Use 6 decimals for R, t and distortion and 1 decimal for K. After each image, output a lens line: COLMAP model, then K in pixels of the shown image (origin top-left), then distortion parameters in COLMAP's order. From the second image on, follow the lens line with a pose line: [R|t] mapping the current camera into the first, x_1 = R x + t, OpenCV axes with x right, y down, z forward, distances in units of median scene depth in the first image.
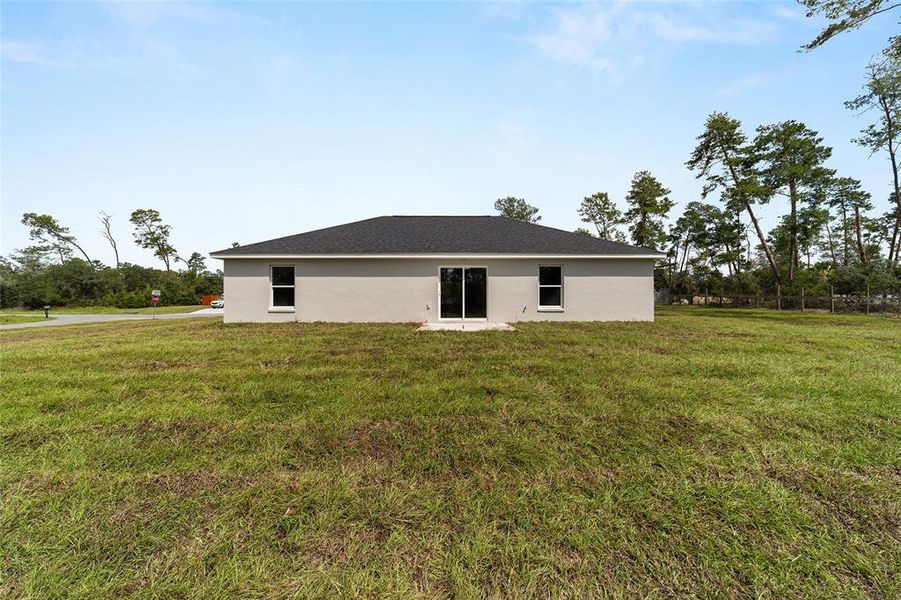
lens RADIAL K [[345.3, 0, 449.8], [0, 345.3, 298.8], [0, 0, 1]] dist [-0.016580, 0.009755]
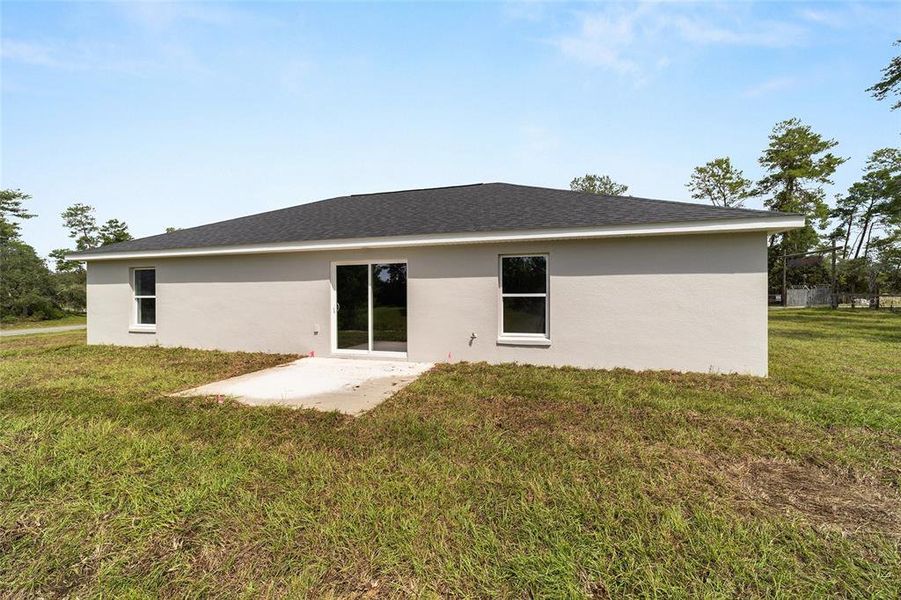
lens RADIAL K [[345.3, 0, 449.8], [0, 345.3, 298.8], [0, 0, 1]] dist [-0.016580, 0.009755]
pose [[0.962261, 0.000570, -0.272129, 0.077471], [0.002744, 0.999927, 0.011794, -0.008979], [0.272116, -0.012096, 0.962188, 0.113284]]
